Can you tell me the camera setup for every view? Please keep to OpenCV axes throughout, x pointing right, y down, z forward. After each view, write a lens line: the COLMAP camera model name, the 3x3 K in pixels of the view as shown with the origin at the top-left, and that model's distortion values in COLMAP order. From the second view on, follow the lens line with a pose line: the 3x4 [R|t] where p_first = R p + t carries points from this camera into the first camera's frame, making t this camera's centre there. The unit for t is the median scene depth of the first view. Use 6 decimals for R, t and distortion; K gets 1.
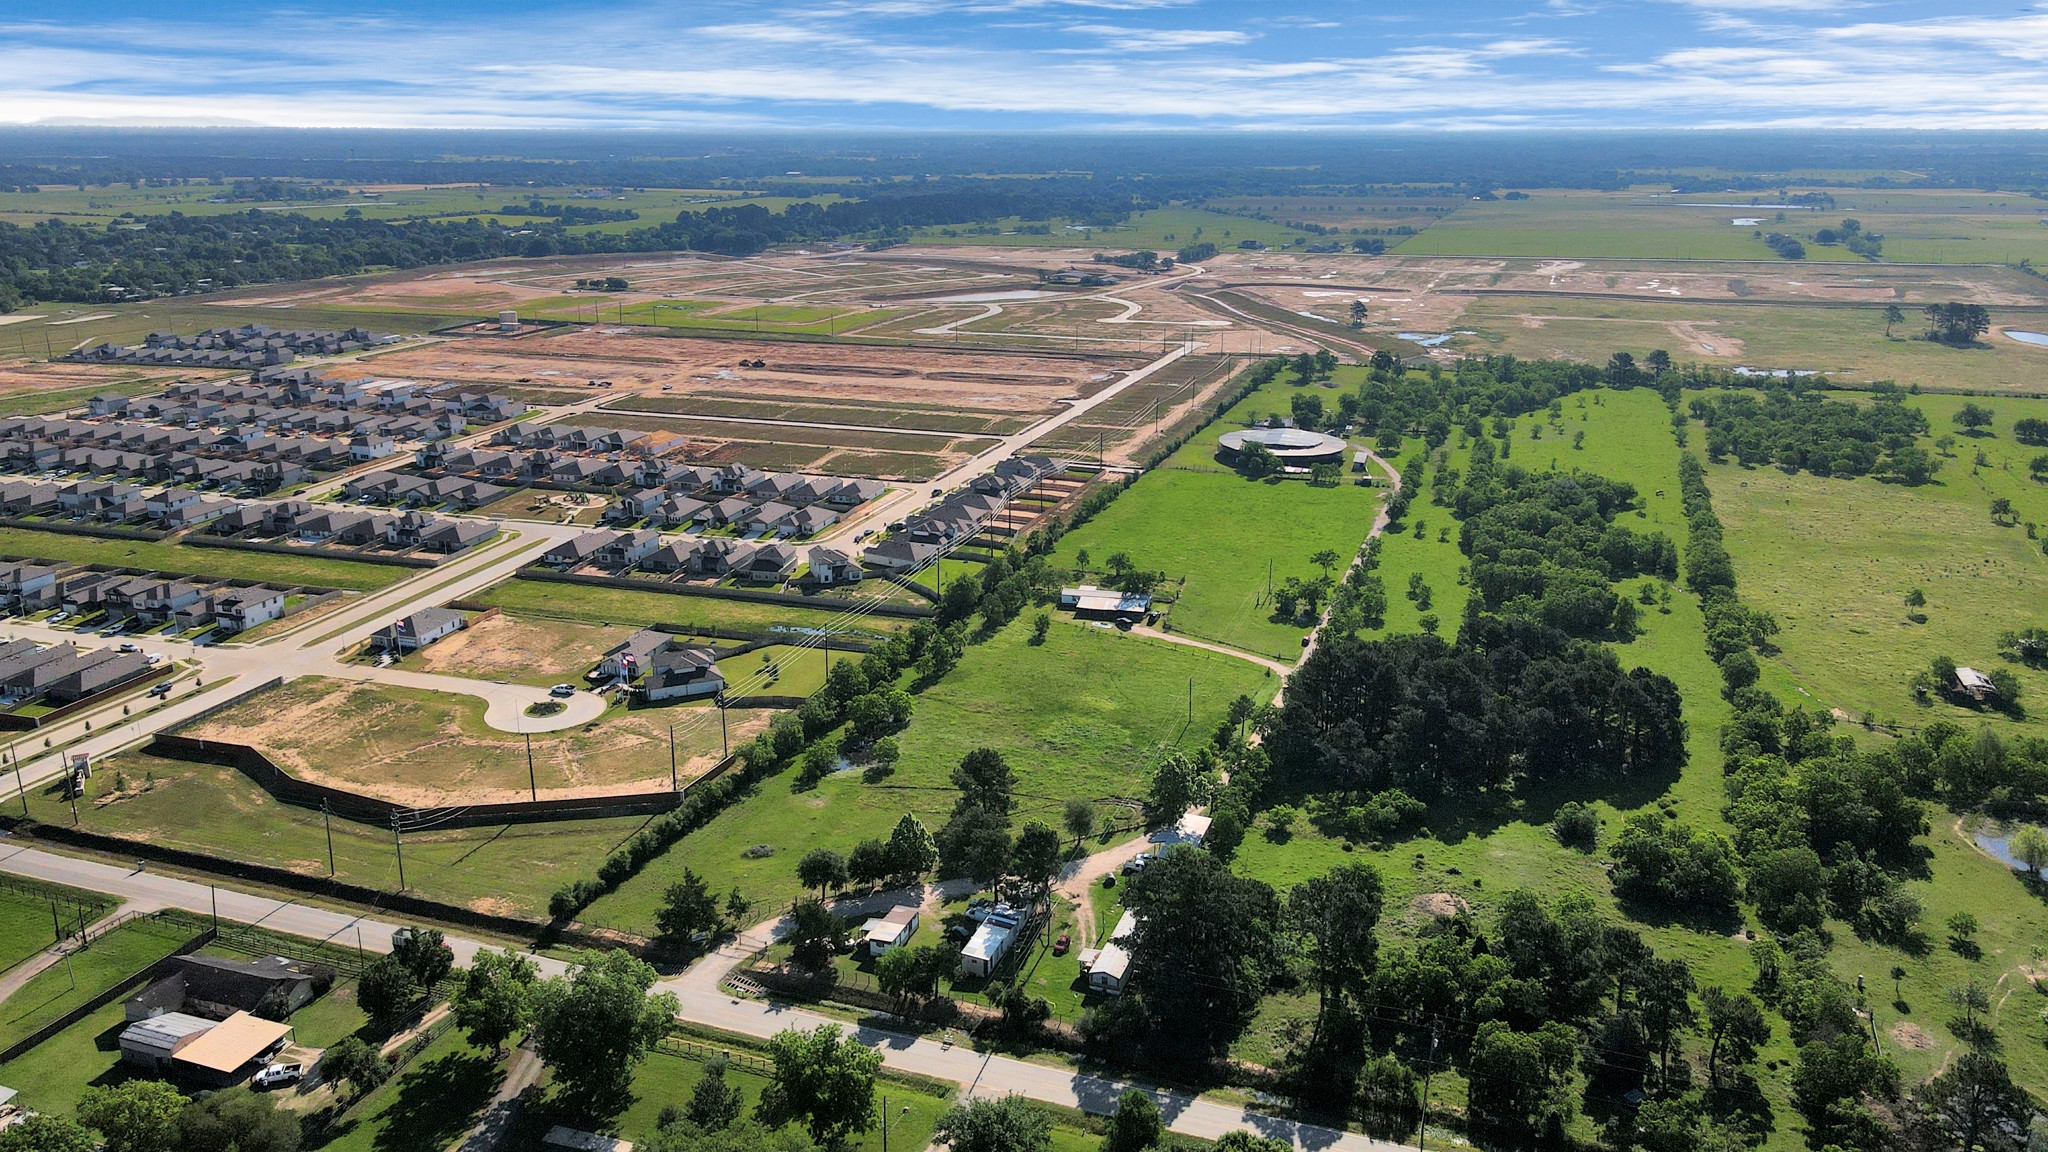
lens RADIAL K [[1519.4, 0, 1016.9], [0, 1519.4, 547.3], [0, 0, 1]] dist [-0.006162, 0.044541]
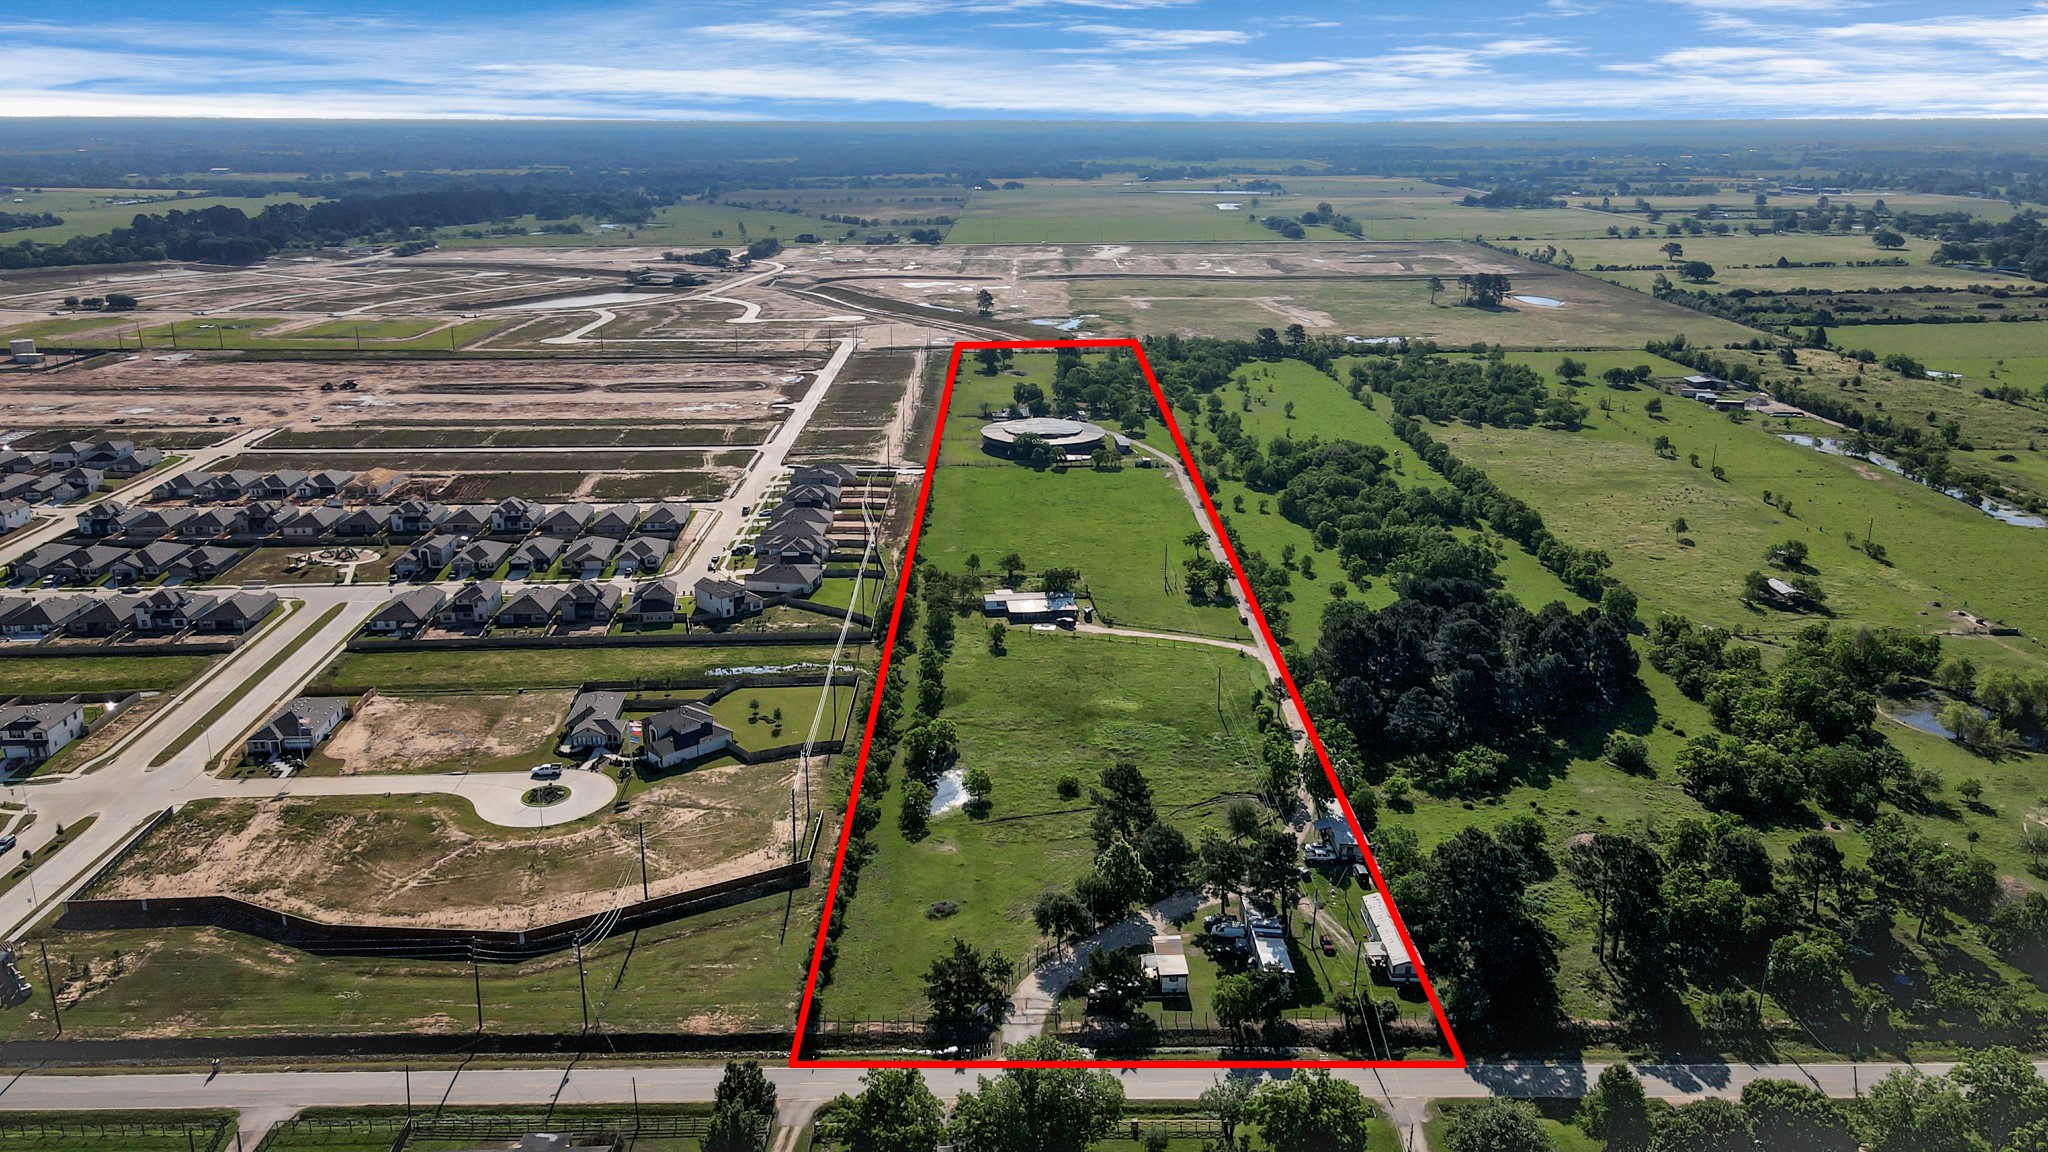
lens RADIAL K [[1505.2, 0, 1024.0], [0, 1505.2, 576.0], [0, 0, 1]] dist [-0.004852, 0.049736]
pose [[0.935131, -0.102740, 0.339079, -0.275914], [0.094388, 0.994688, 0.041079, -0.022754], [-0.341498, -0.006409, 0.939861, 0.083278]]
